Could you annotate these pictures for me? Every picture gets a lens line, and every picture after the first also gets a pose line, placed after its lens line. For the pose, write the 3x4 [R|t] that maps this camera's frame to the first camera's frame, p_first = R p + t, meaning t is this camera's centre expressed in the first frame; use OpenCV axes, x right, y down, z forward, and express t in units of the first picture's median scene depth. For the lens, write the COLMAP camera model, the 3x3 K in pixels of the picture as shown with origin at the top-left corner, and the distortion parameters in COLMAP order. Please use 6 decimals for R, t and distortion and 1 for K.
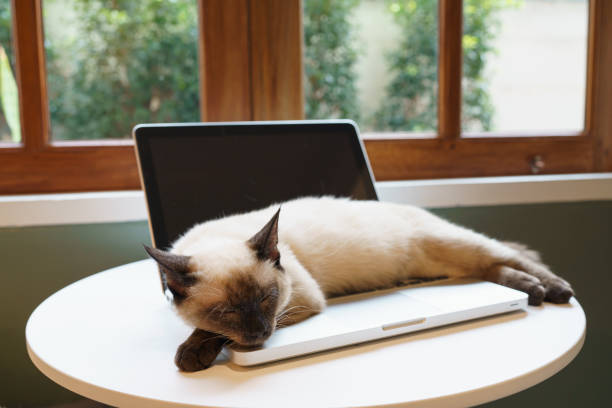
lens RADIAL K [[679.5, 0, 306.0], [0, 679.5, 204.0], [0, 0, 1]] dist [0.029712, -0.009318]
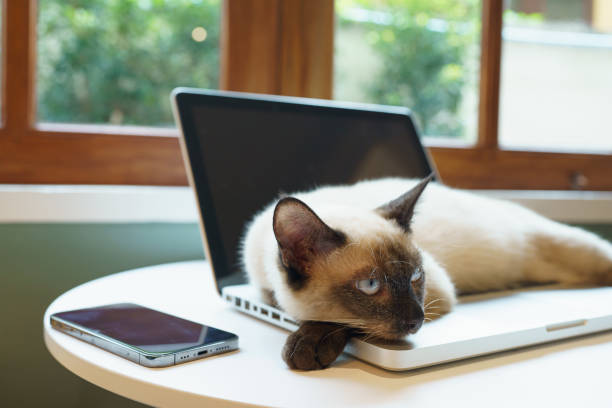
lens RADIAL K [[679.5, 0, 306.0], [0, 679.5, 204.0], [0, 0, 1]] dist [0.029712, -0.009318]
pose [[0.991732, 0.042580, 0.121053, -0.225451], [-0.032680, 0.996045, -0.082619, 0.100285], [-0.124092, 0.077980, 0.989202, 0.226147]]
